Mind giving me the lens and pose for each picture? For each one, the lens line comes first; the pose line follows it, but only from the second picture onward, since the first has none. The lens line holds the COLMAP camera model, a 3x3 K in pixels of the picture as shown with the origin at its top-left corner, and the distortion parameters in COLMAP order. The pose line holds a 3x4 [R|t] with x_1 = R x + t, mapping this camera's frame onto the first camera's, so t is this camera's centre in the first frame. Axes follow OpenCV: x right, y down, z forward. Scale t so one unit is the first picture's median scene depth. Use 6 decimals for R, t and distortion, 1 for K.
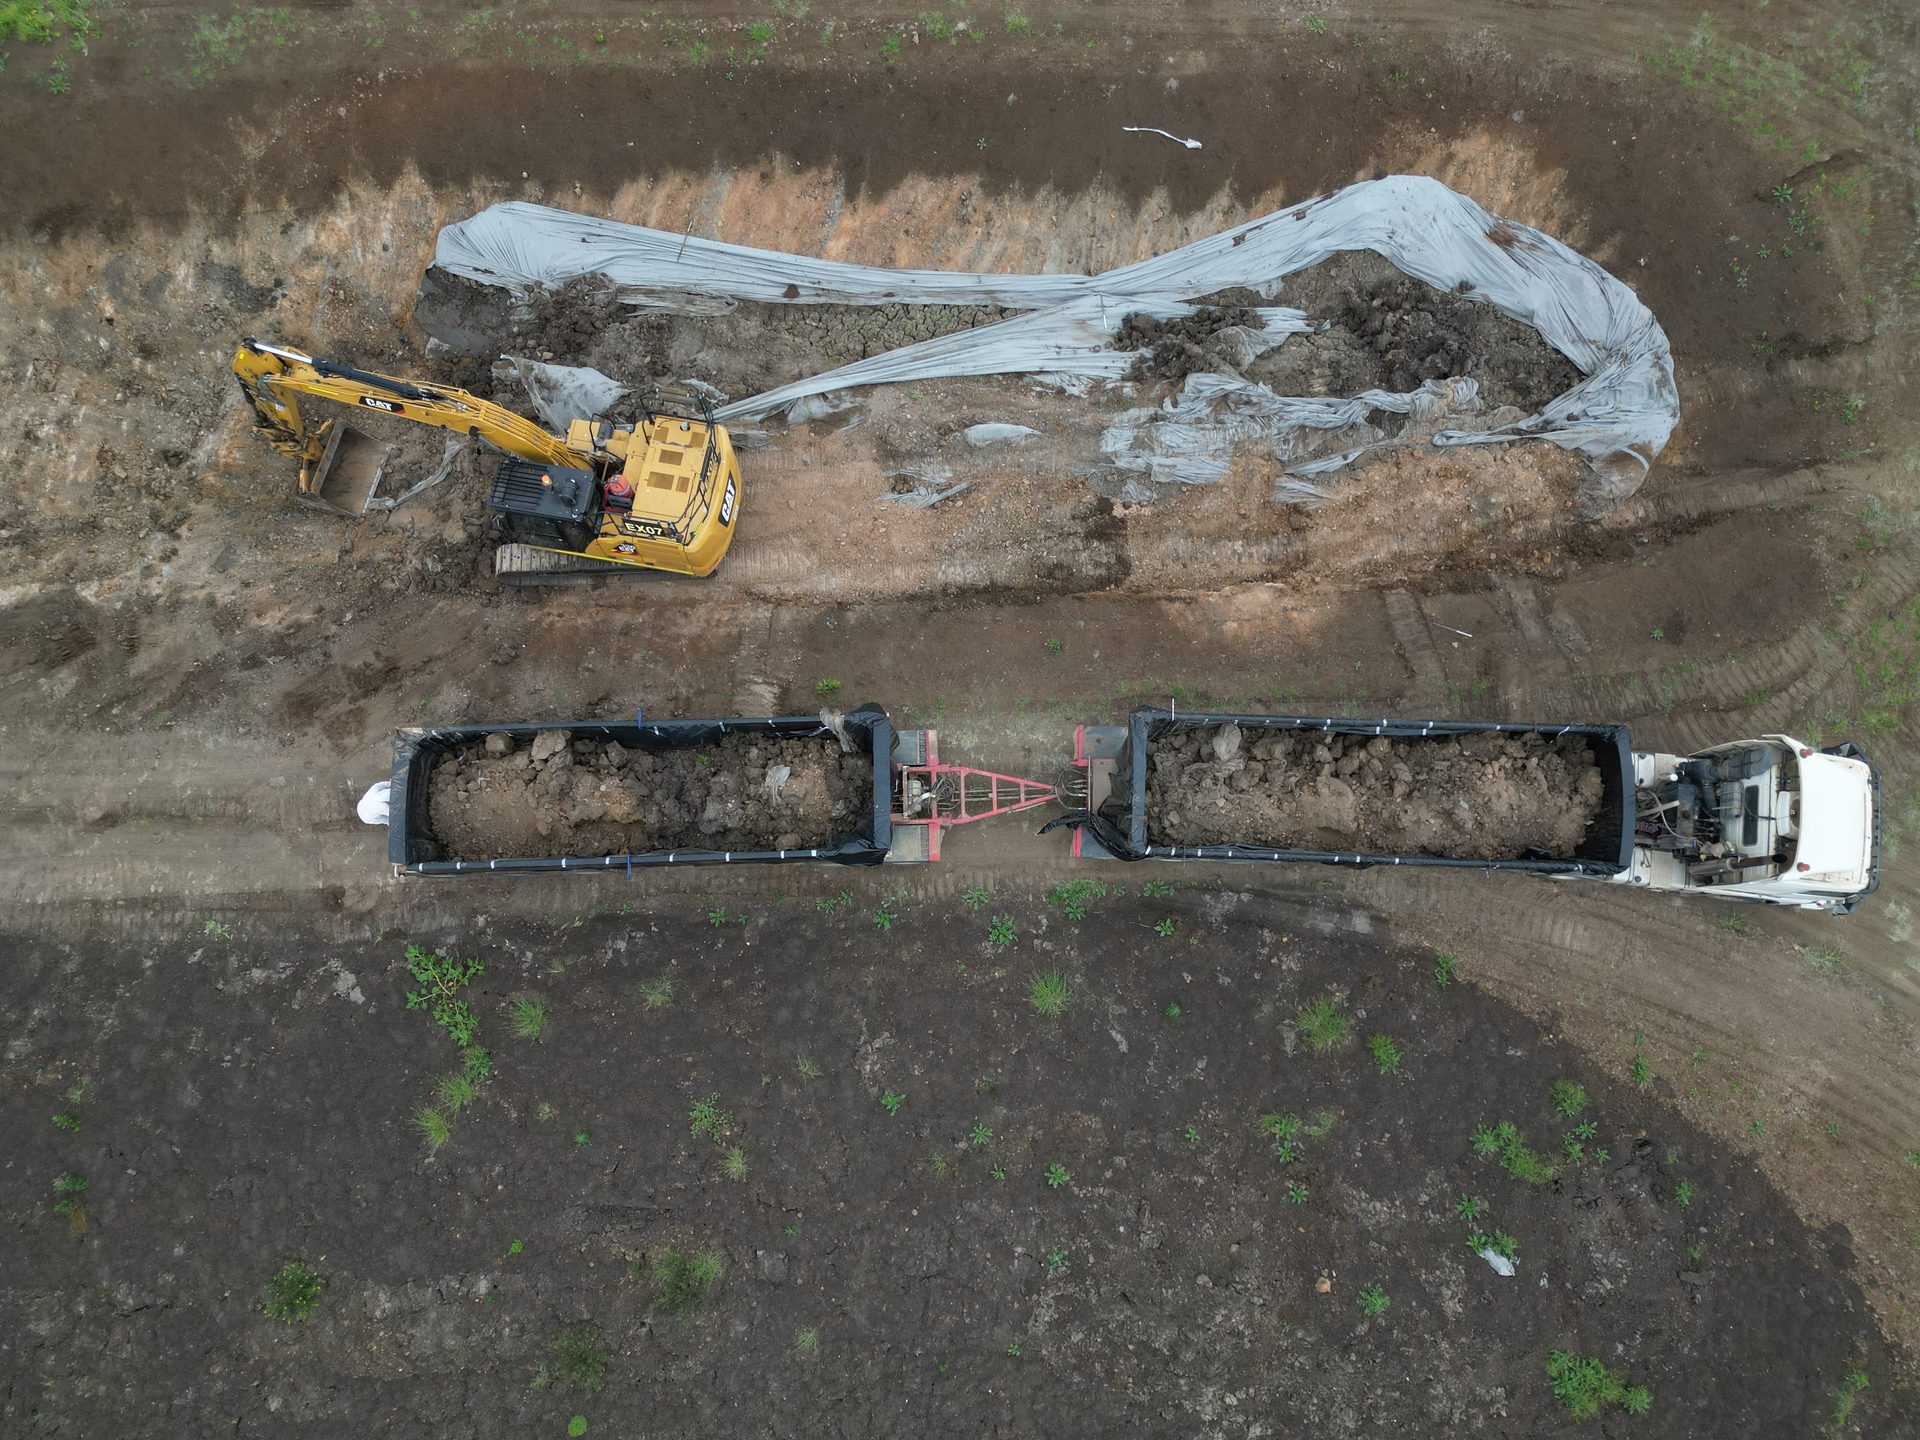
lens RADIAL K [[1338.0, 0, 960.0], [0, 1338.0, 720.0], [0, 0, 1]] dist [0.072794, -0.066047]
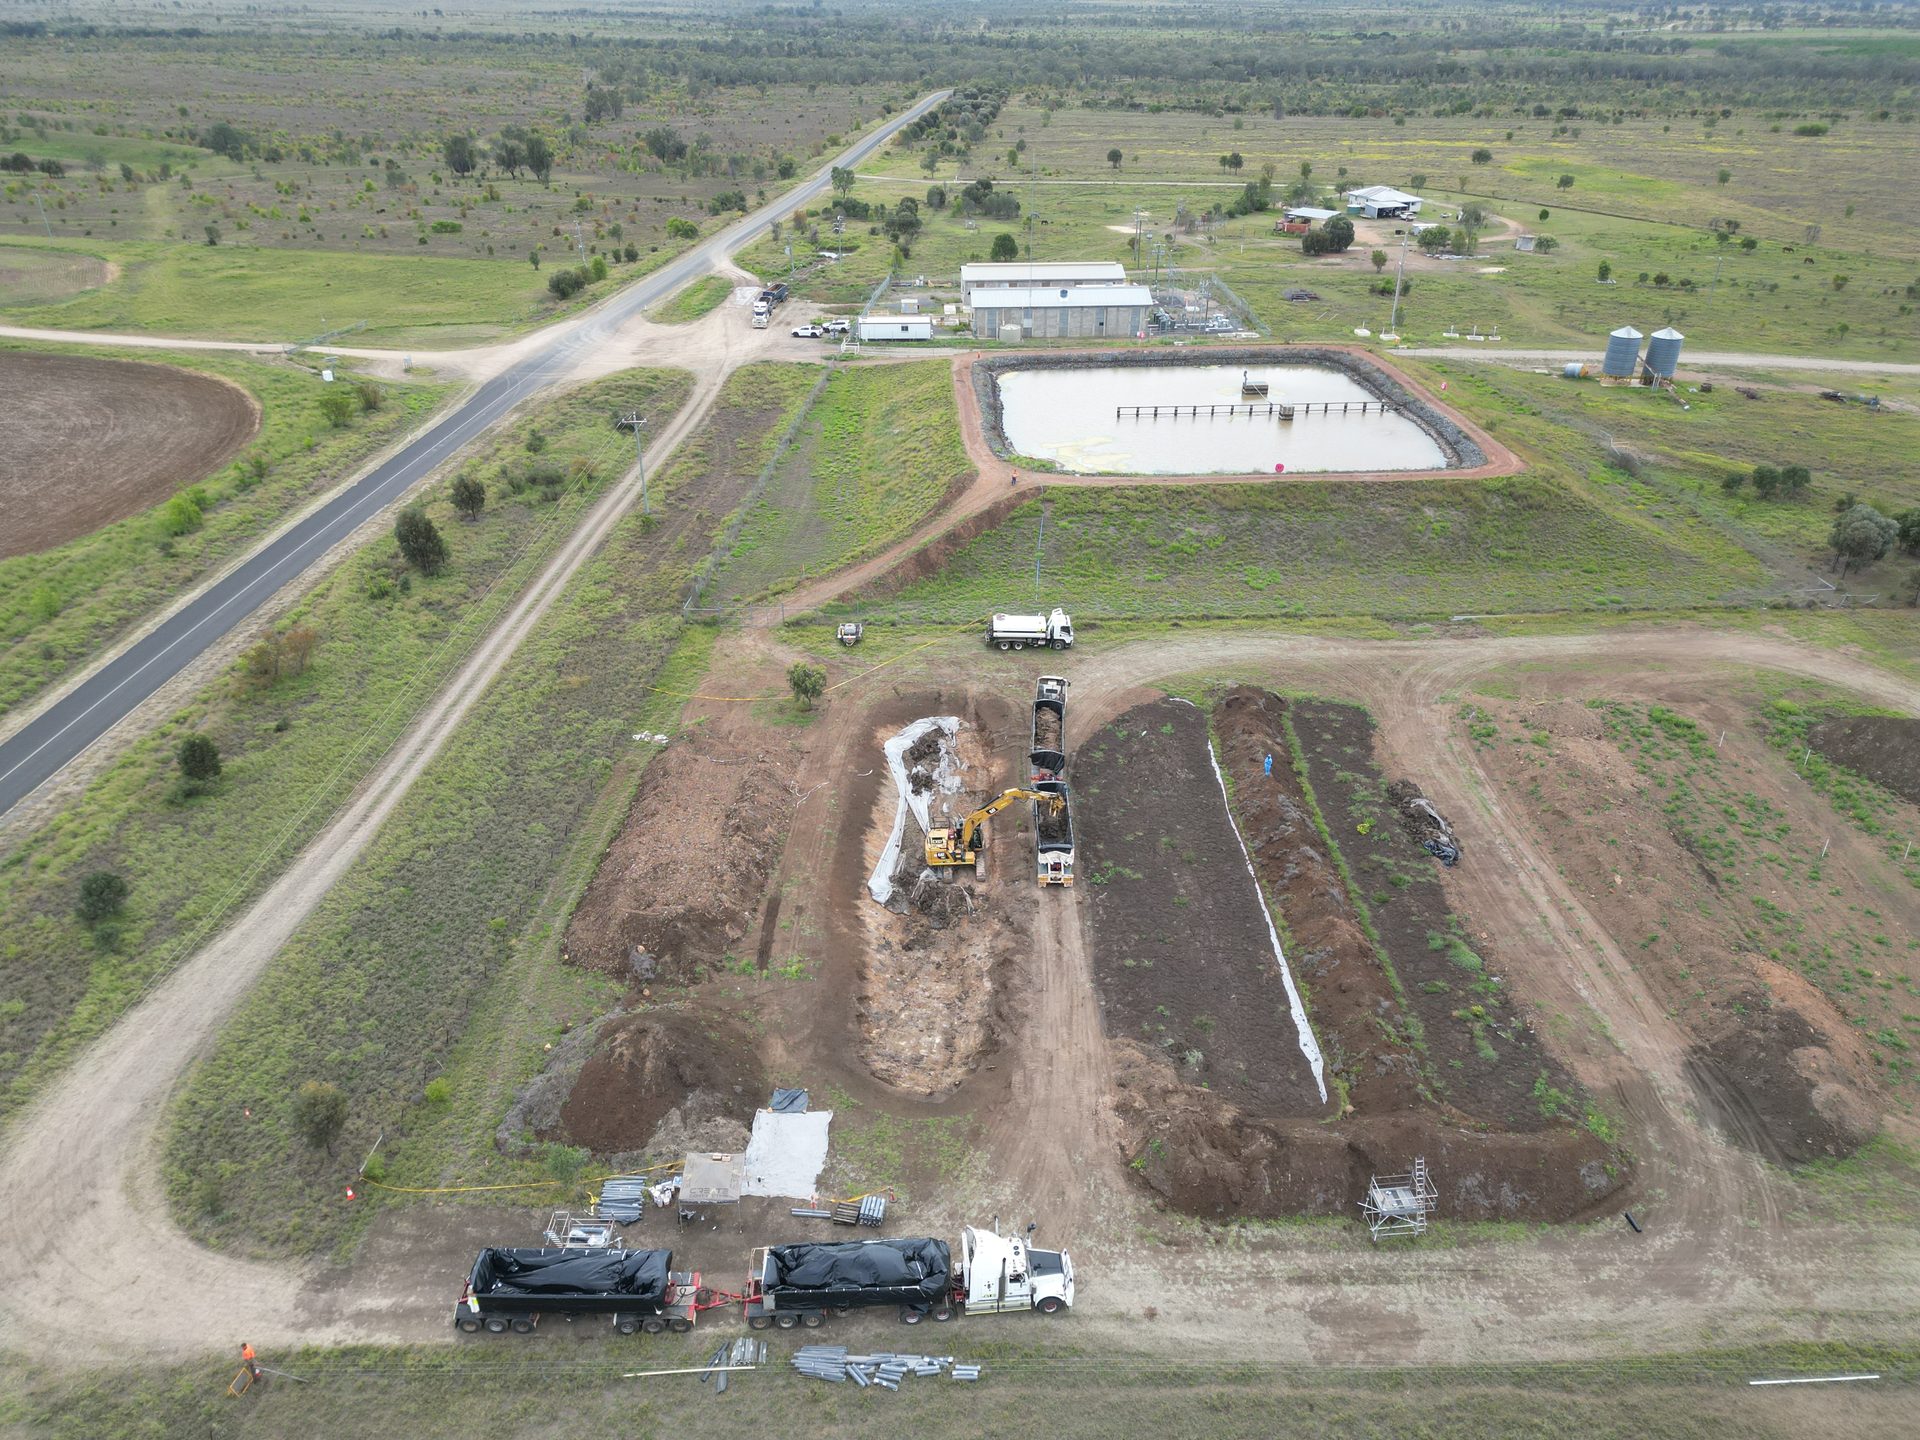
lens RADIAL K [[1338.0, 0, 960.0], [0, 1338.0, 720.0], [0, 0, 1]] dist [0.072794, -0.066047]
pose [[0.028266, -0.482754, 0.875300, -3.054229], [0.981603, 0.178821, 0.066926, -0.460252], [-0.188831, 0.857305, 0.478927, -0.976002]]
